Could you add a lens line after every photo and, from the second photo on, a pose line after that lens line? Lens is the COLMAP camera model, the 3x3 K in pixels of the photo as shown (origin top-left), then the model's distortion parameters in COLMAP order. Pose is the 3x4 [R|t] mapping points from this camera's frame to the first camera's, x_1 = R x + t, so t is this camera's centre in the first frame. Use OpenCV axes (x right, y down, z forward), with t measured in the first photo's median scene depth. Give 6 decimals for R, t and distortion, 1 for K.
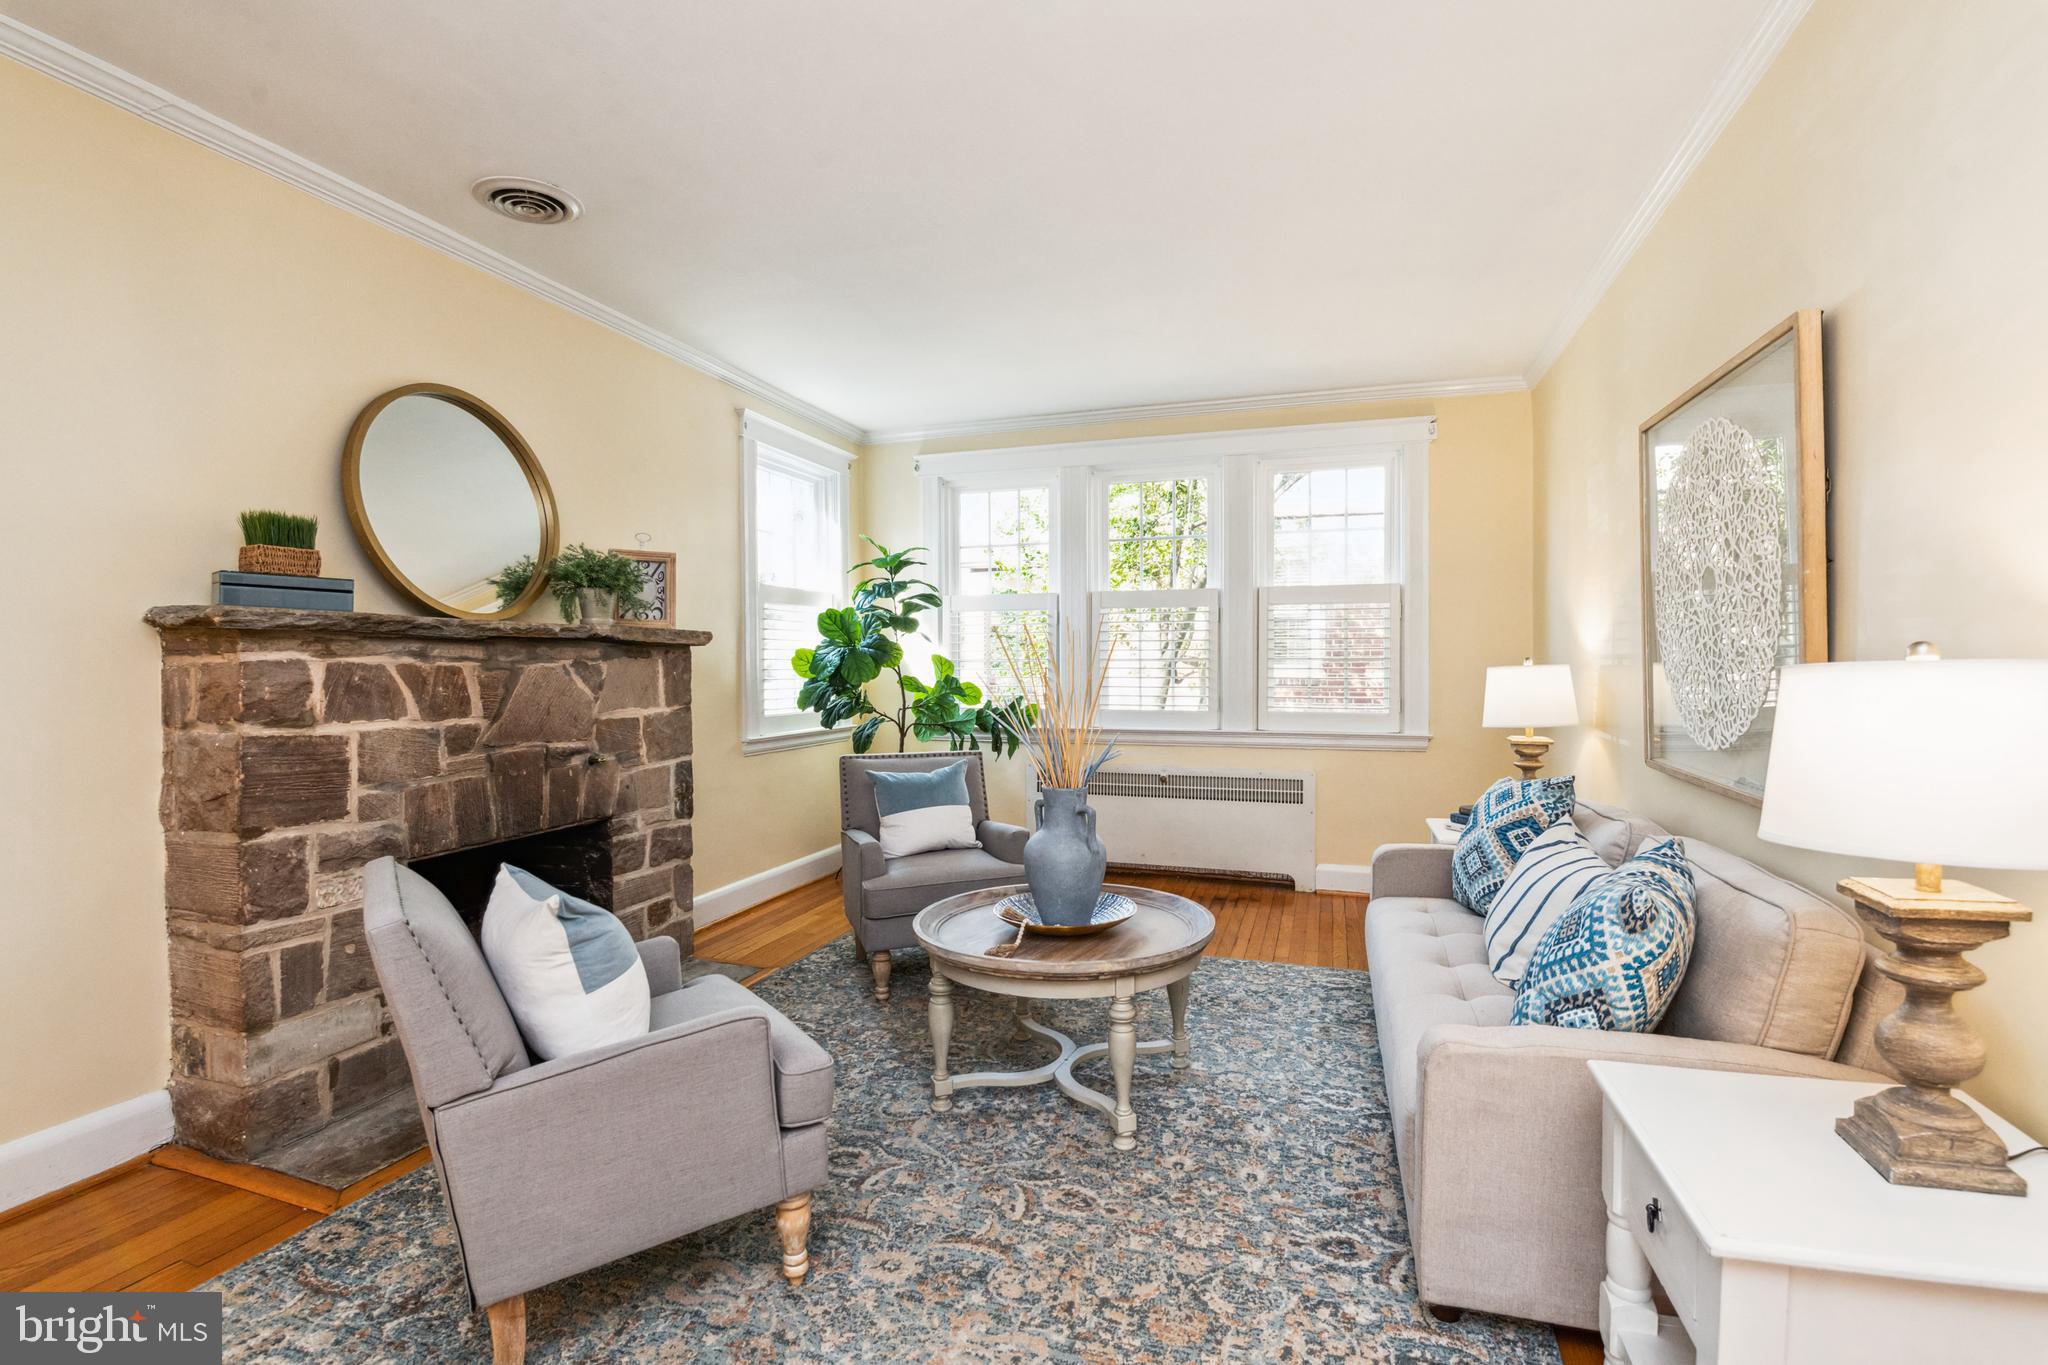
lens RADIAL K [[930.5, 0, 1020.4], [0, 930.5, 674.0], [0, 0, 1]] dist [0.003407, -0.000103]
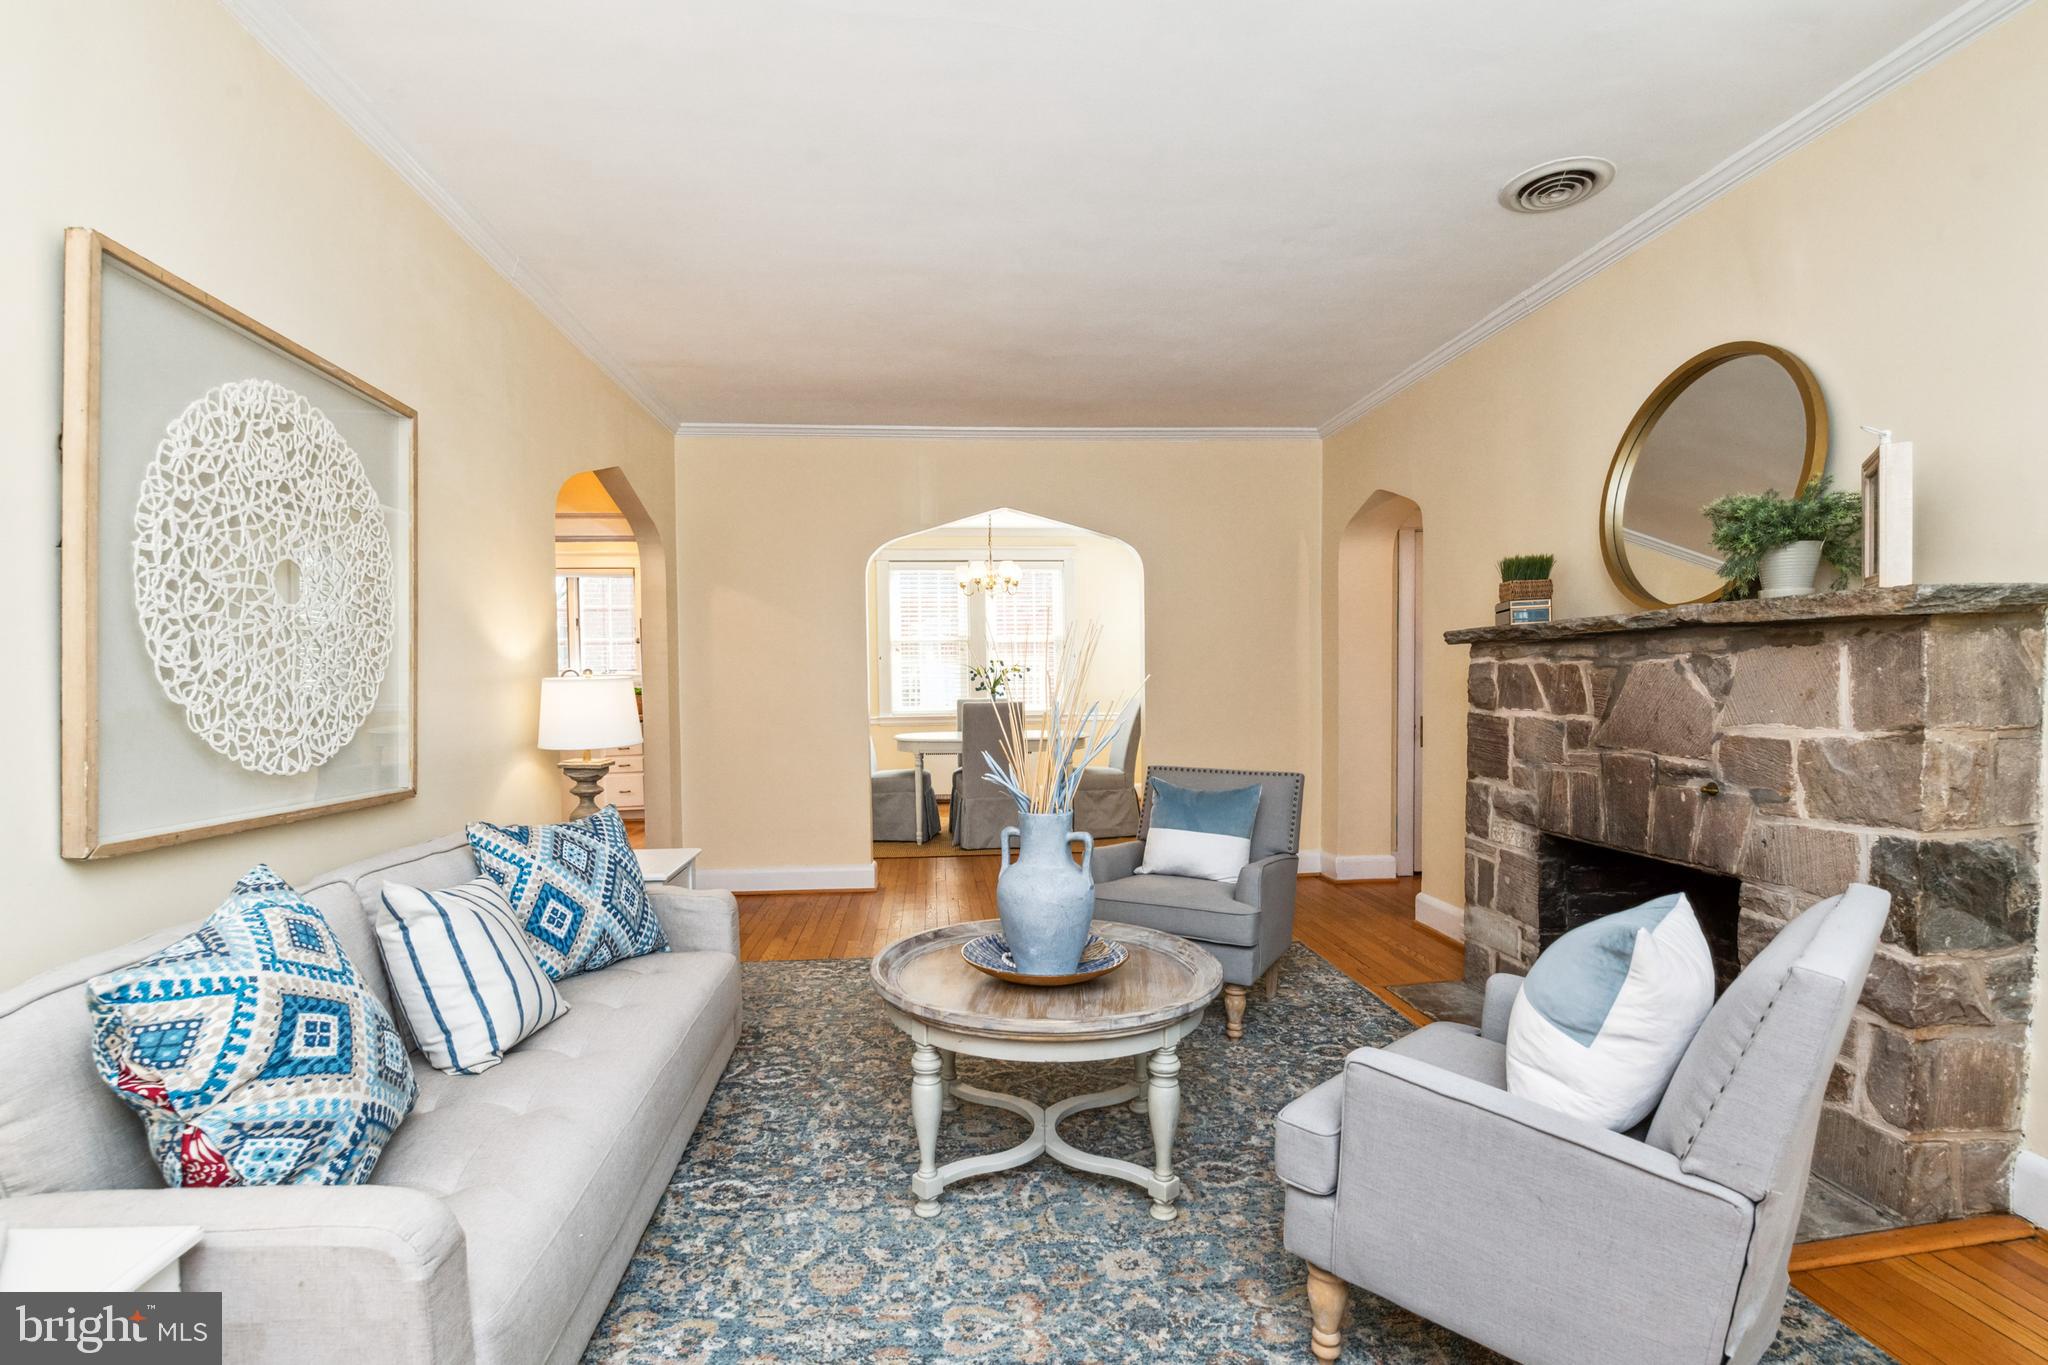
lens RADIAL K [[930.5, 0, 1019.0], [0, 930.5, 681.2], [0, 0, 1]] dist [0.003407, -0.000103]
pose [[-0.911068, 0.011427, -0.412097, 0.392571], [0.008408, 0.999923, 0.009138, -0.004550], [0.412170, 0.004861, -0.911094, 1.654541]]
